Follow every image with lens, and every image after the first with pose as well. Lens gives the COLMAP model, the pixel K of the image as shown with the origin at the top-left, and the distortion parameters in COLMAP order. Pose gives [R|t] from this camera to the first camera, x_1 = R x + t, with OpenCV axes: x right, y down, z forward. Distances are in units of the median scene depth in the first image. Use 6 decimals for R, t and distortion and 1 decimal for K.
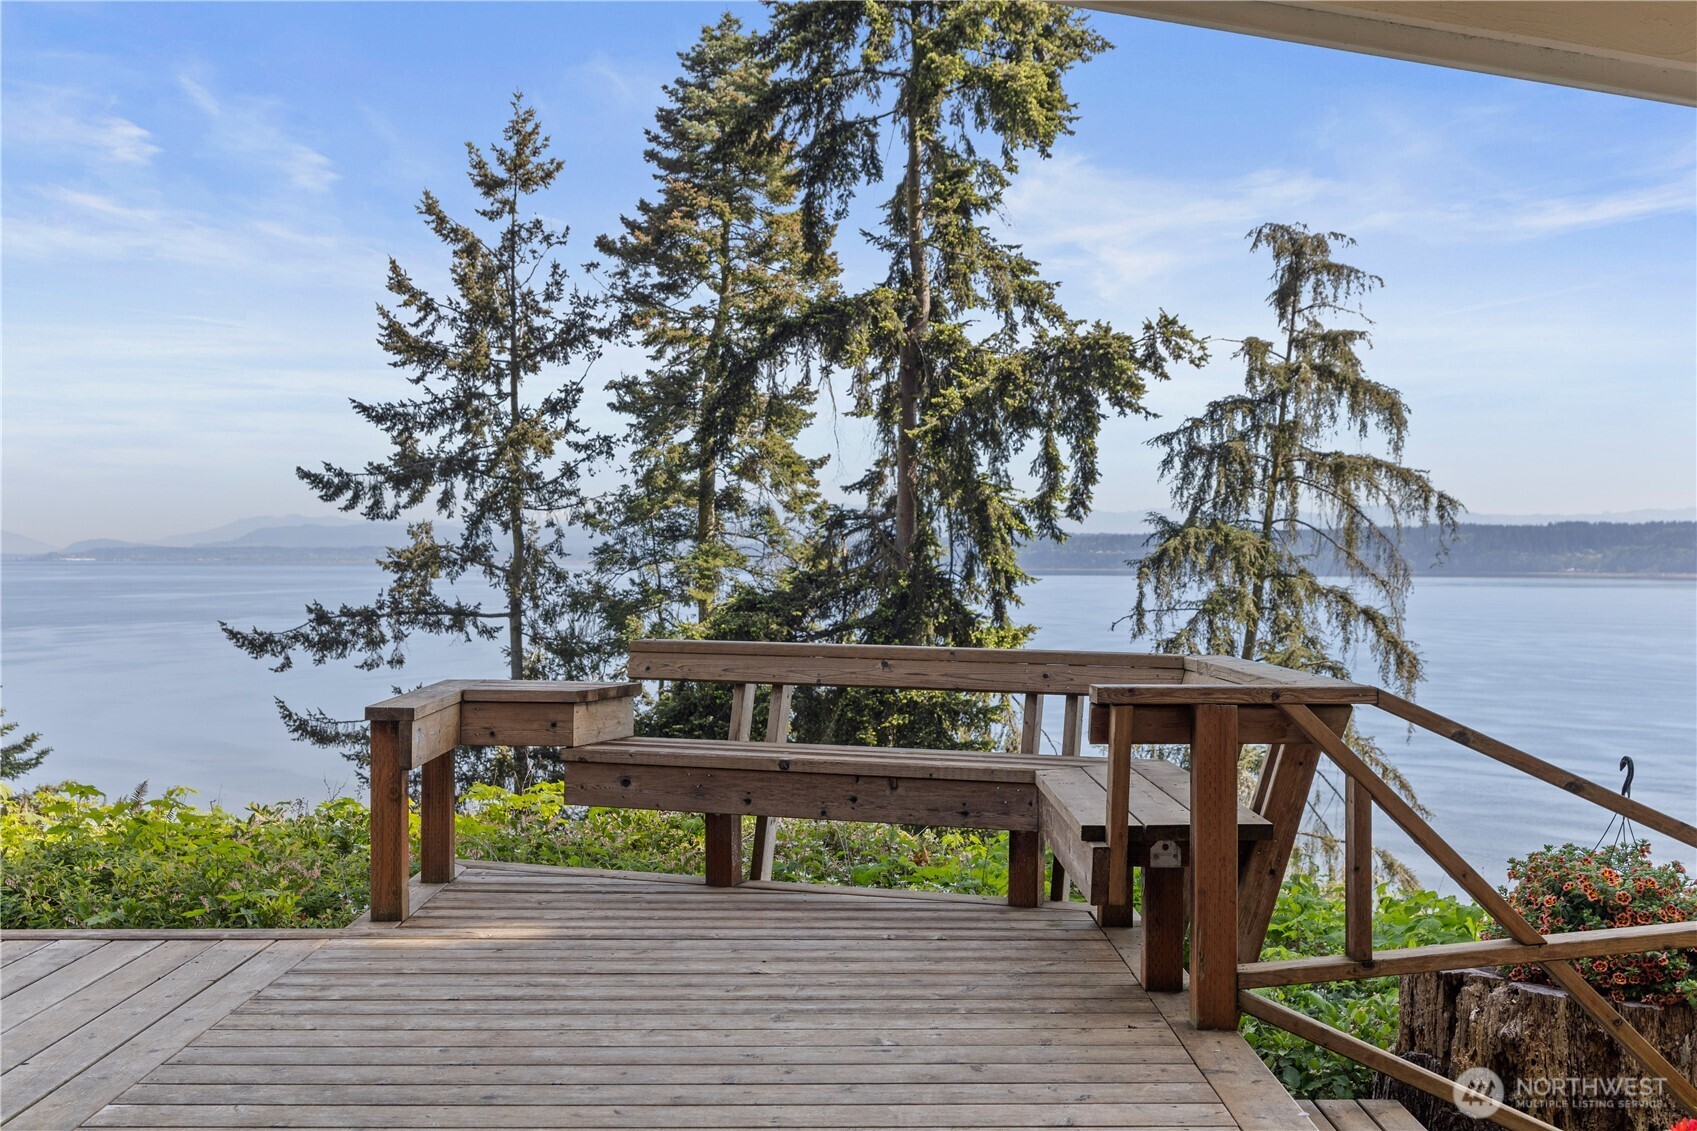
lens RADIAL K [[1981.4, 0, 855.1], [0, 1981.4, 568.3], [0, 0, 1]] dist [-0.037058, 0.000000]
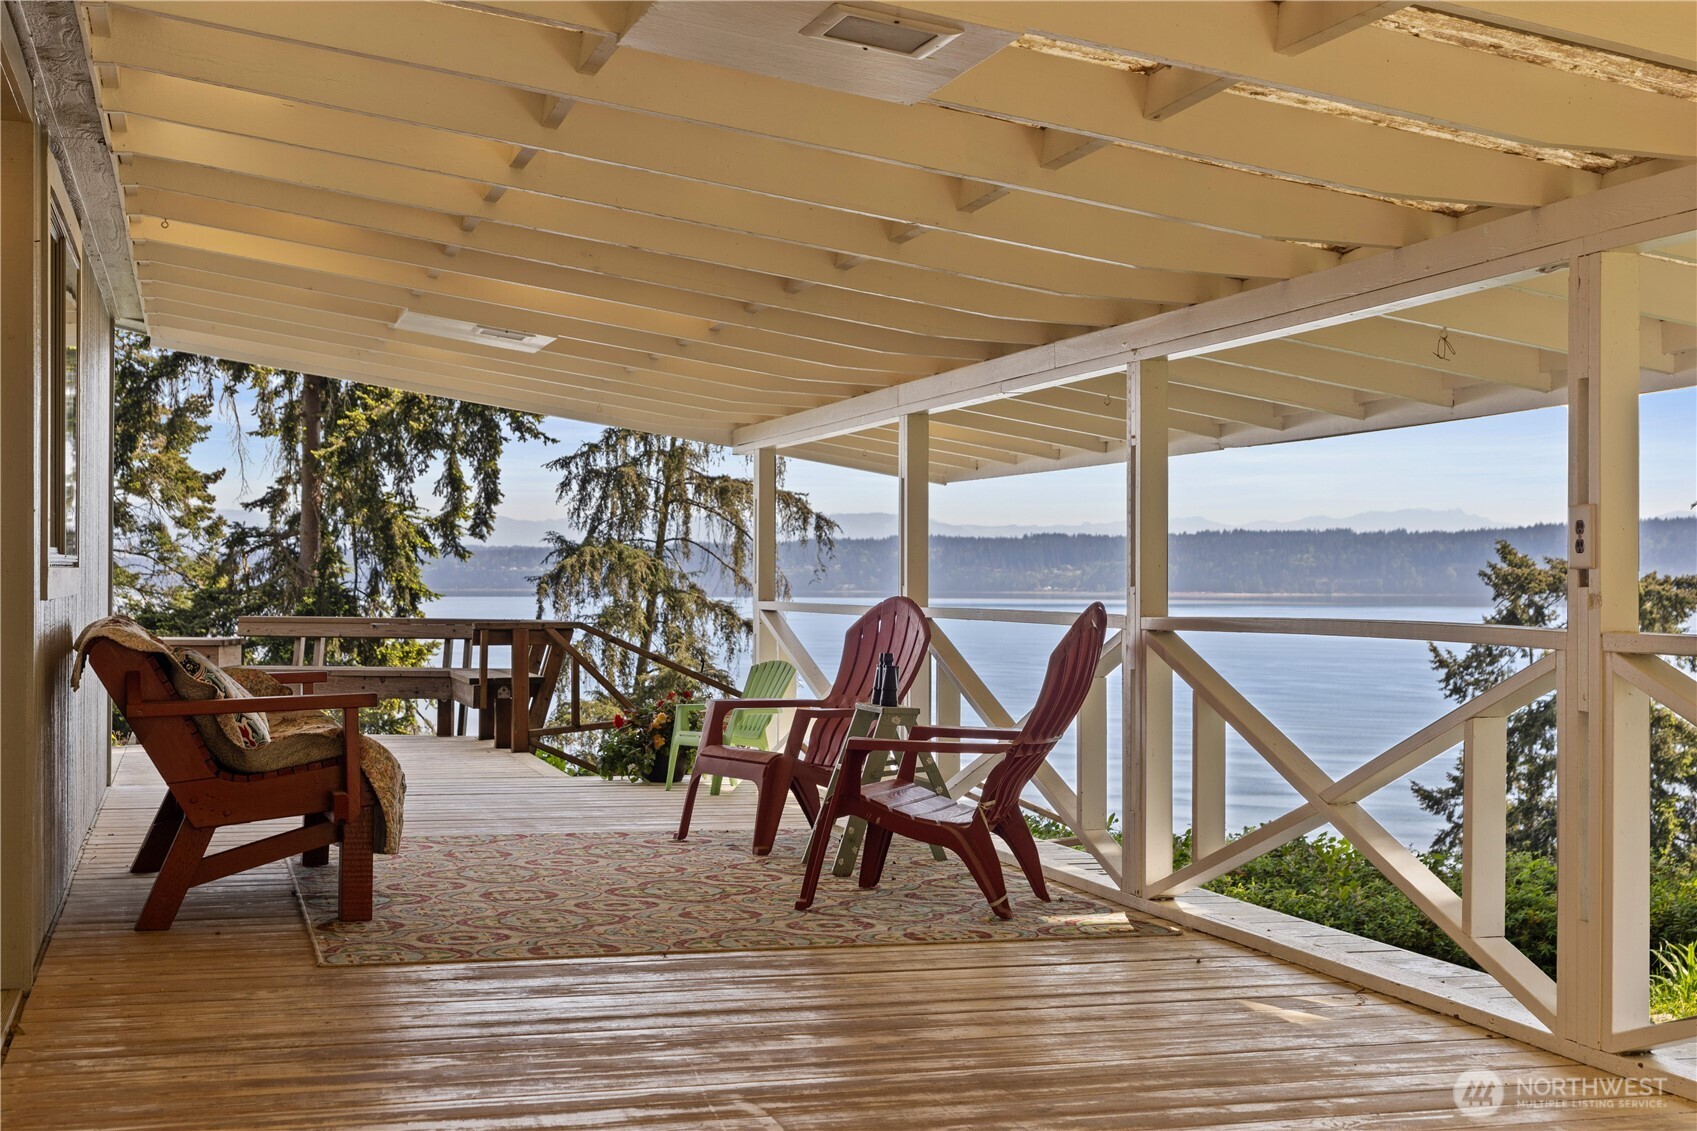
lens RADIAL K [[2386.9, 0, 851.9], [0, 2386.9, 571.6], [0, 0, 1]] dist [-0.020753, 0.000000]
pose [[0.965375, -0.001211, 0.260863, -0.026882], [0.003003, 0.999975, -0.006472, 0.001771], [-0.260848, 0.007031, 0.965354, -0.266348]]
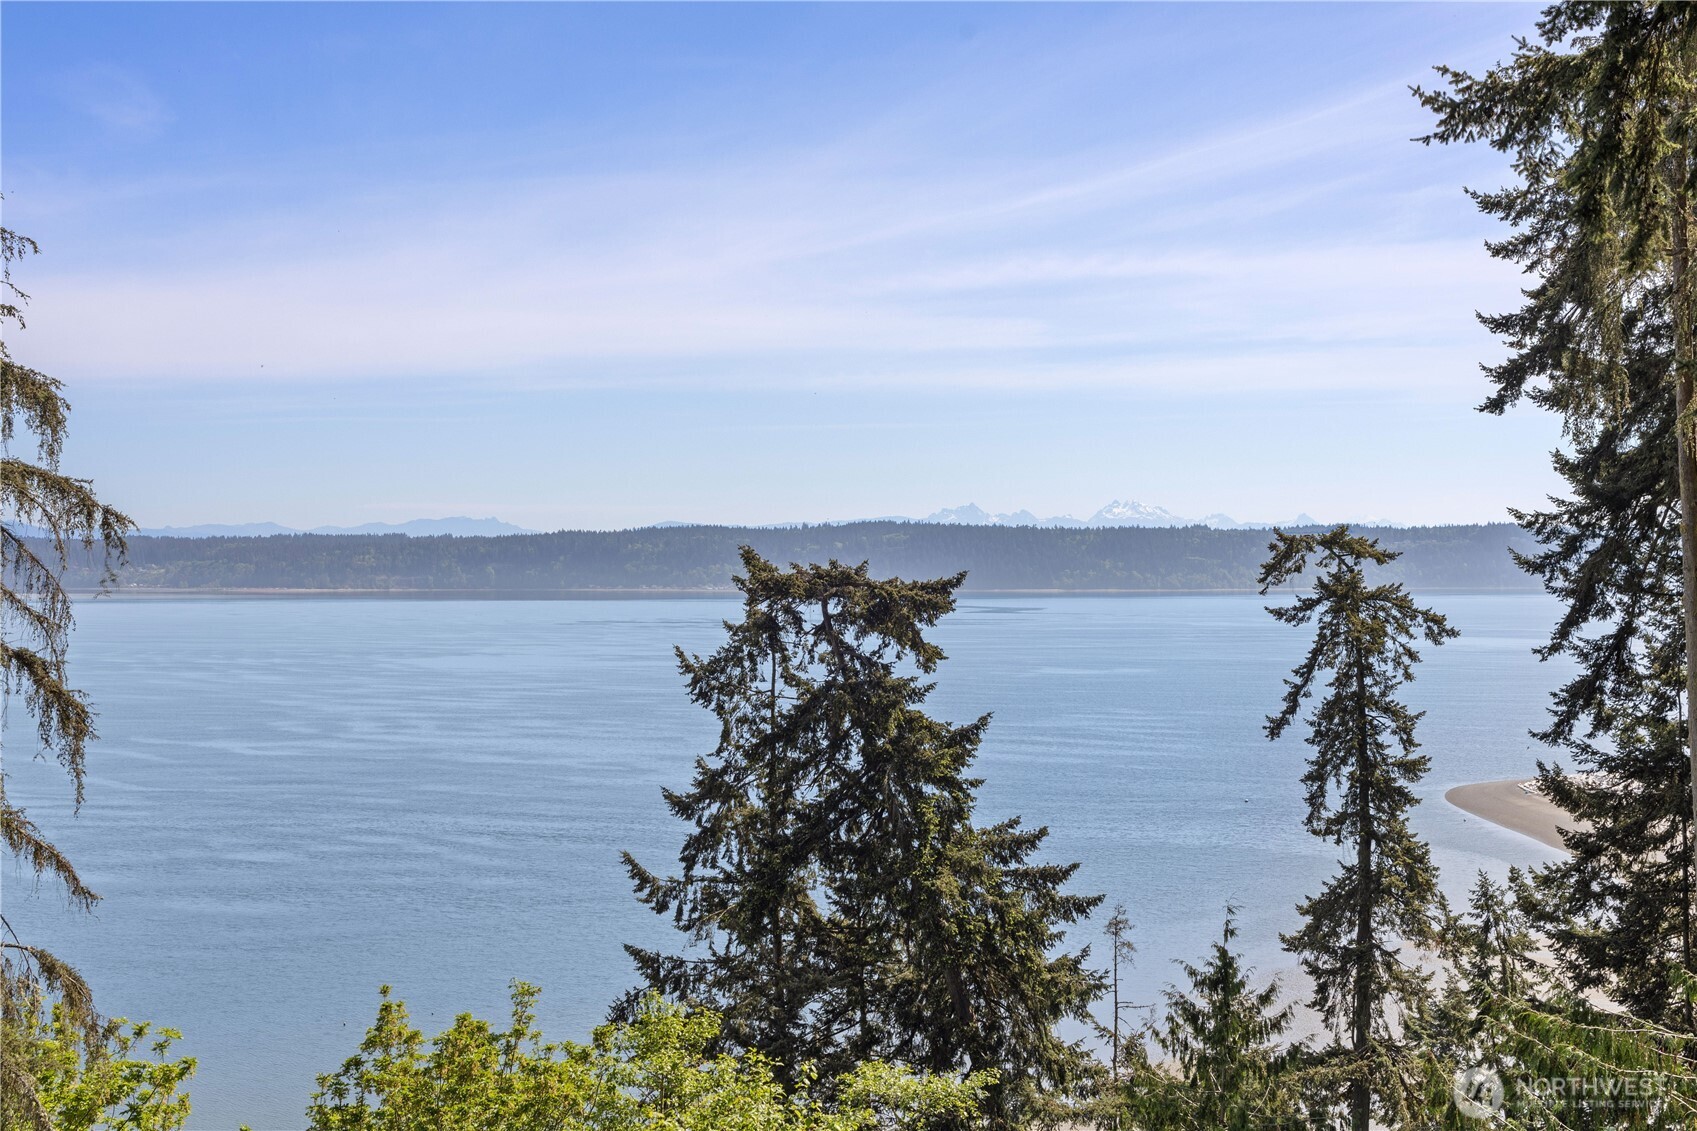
lens RADIAL K [[1981.4, 0, 849.4], [0, 1981.4, 556.3], [0, 0, 1]] dist [-0.037058, 0.000000]
pose [[0.764348, 0.003660, 0.644793, 0.001588], [0.004813, 0.999924, -0.011381, -0.006844], [-0.644786, 0.011802, 0.764272, 0.165898]]
